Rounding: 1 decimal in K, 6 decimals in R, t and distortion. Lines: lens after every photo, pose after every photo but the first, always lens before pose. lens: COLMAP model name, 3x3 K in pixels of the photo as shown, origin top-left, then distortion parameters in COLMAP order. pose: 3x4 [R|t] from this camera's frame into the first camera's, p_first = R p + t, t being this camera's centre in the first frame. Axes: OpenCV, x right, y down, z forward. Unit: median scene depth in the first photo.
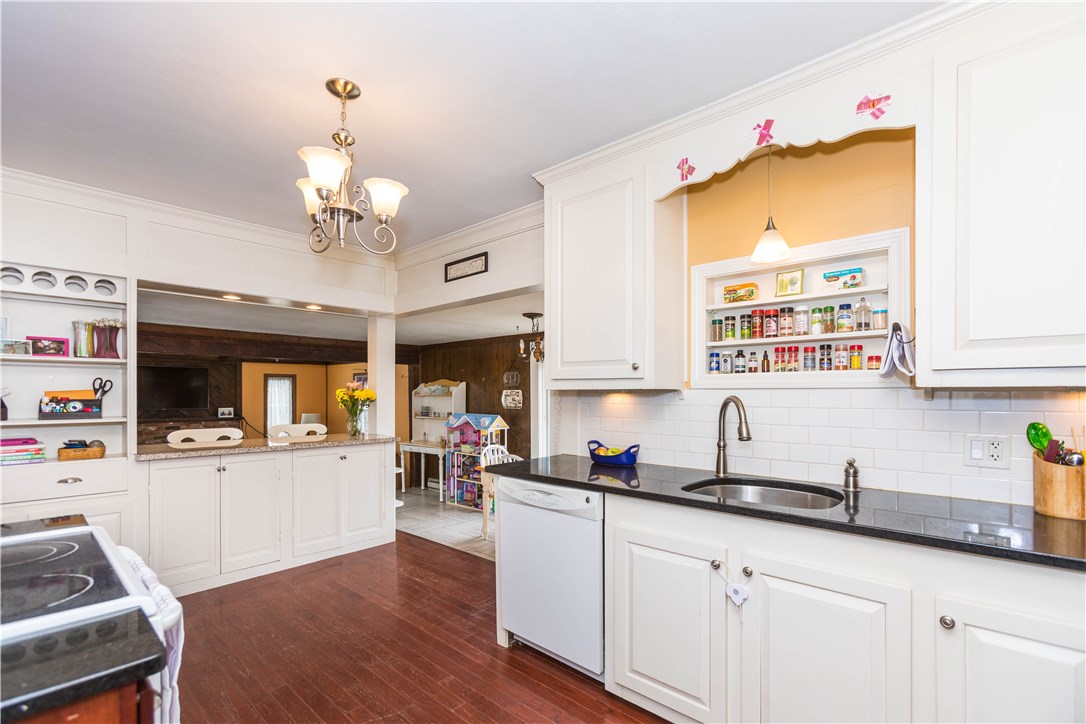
lens RADIAL K [[492.1, 0, 539.1], [0, 492.1, 396.8], [0, 0, 1]] dist [-0.011885, 0.000282]
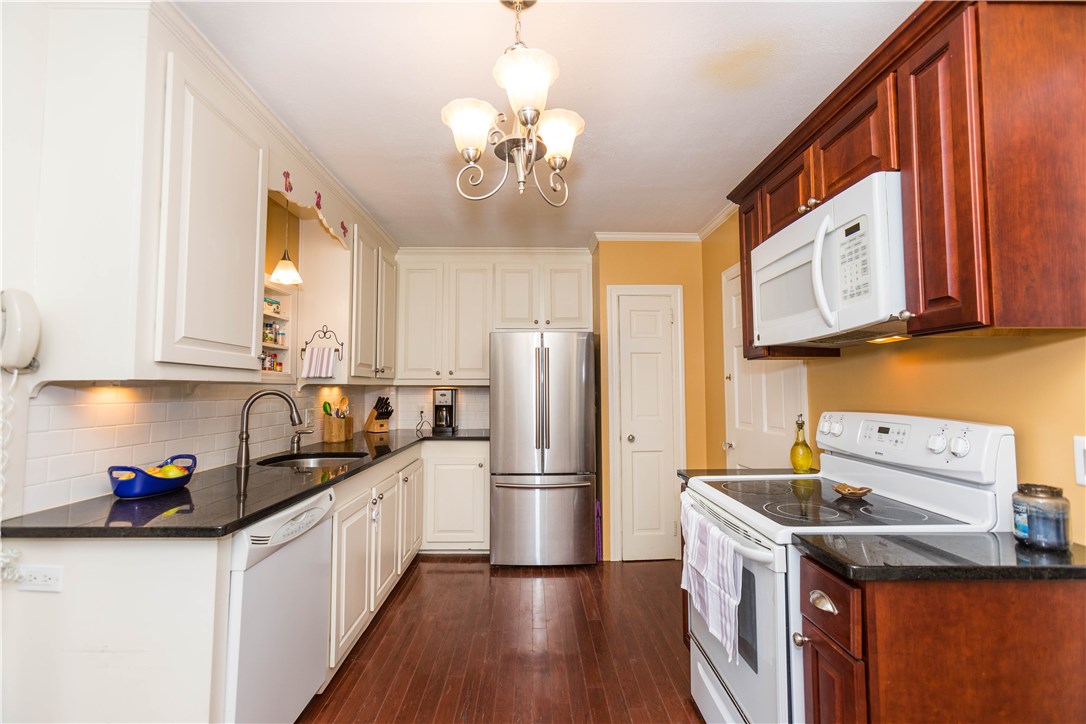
lens RADIAL K [[482.9, 0, 537.8], [0, 482.9, 361.6], [0, 0, 1]] dist [-0.022277, 0.014116]
pose [[-0.687847, 0.043015, 0.724580, -0.515376], [0.009284, 0.998682, -0.050474, -0.002587], [-0.725796, -0.027991, -0.687340, 0.804612]]
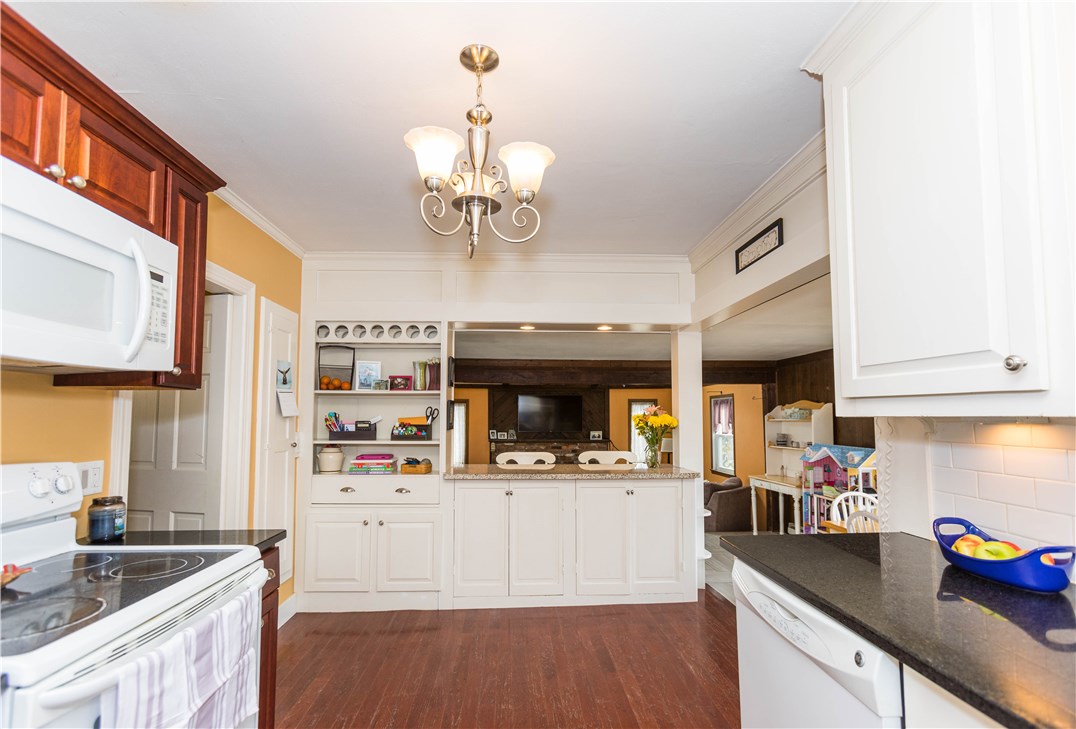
lens RADIAL K [[497.0, 0, 538.1], [0, 497.0, 389.5], [0, 0, 1]] dist [-0.031806, 0.020323]
pose [[0.711974, -0.039170, -0.701113, 0.130066], [-0.003774, 0.998215, -0.059602, -0.008140], [0.702196, 0.045081, 0.710555, 0.269912]]
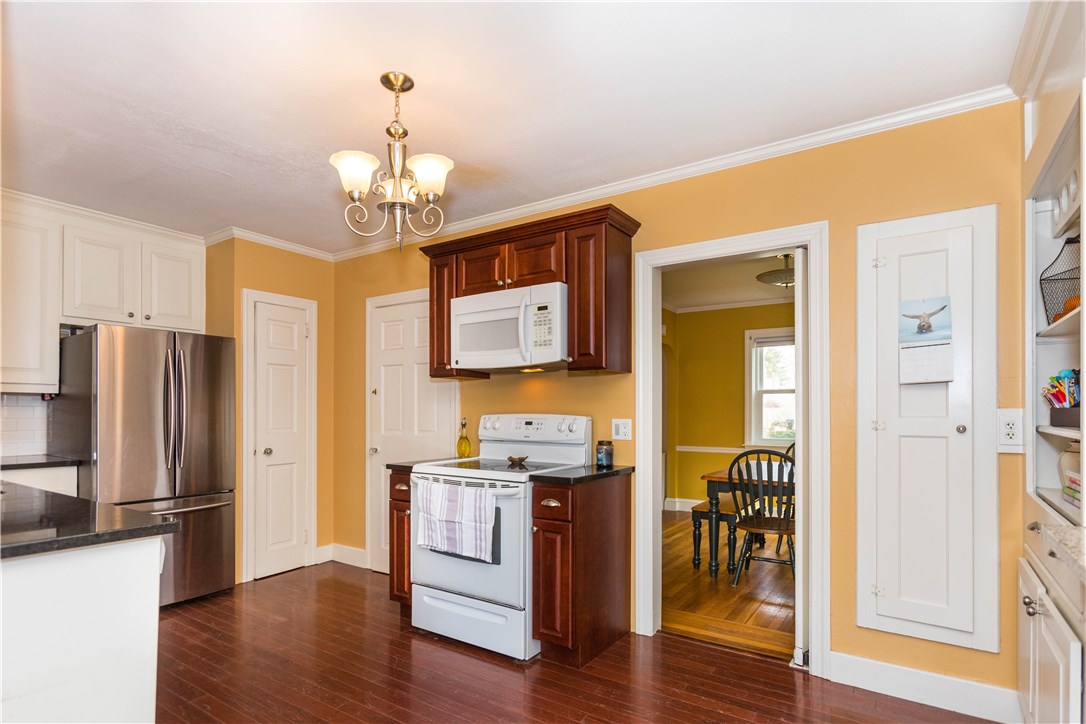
lens RADIAL K [[564.4, 0, 541.1], [0, 564.4, 407.1], [0, 0, 1]] dist [-0.059958, 0.000026]
pose [[-0.987757, -0.000789, -0.155996, -0.274658], [-0.001044, 0.999998, 0.001557, 0.016048], [0.155994, 0.001701, -0.987756, 1.176549]]
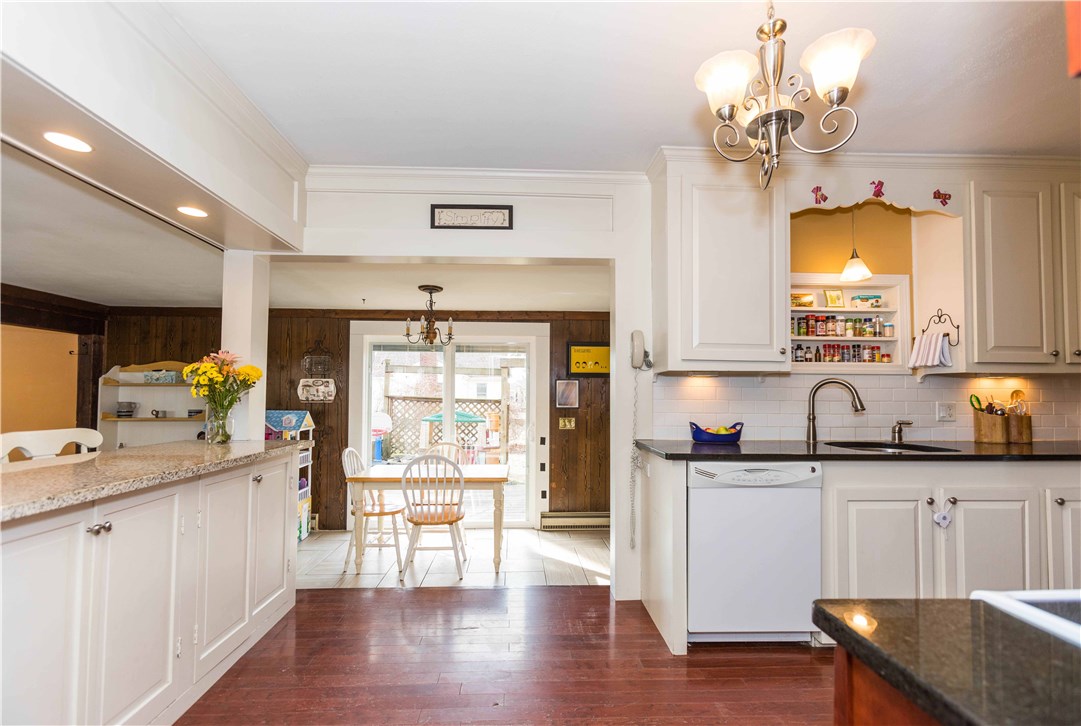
lens RADIAL K [[478.9, 0, 537.0], [0, 478.9, 379.6], [0, 0, 1]] dist [-0.004049, -0.000276]
pose [[0.706377, 0.027158, 0.707315, -0.641535], [-0.000123, 0.999268, -0.038246, 0.030204], [-0.707836, 0.026930, 0.705863, 0.404380]]
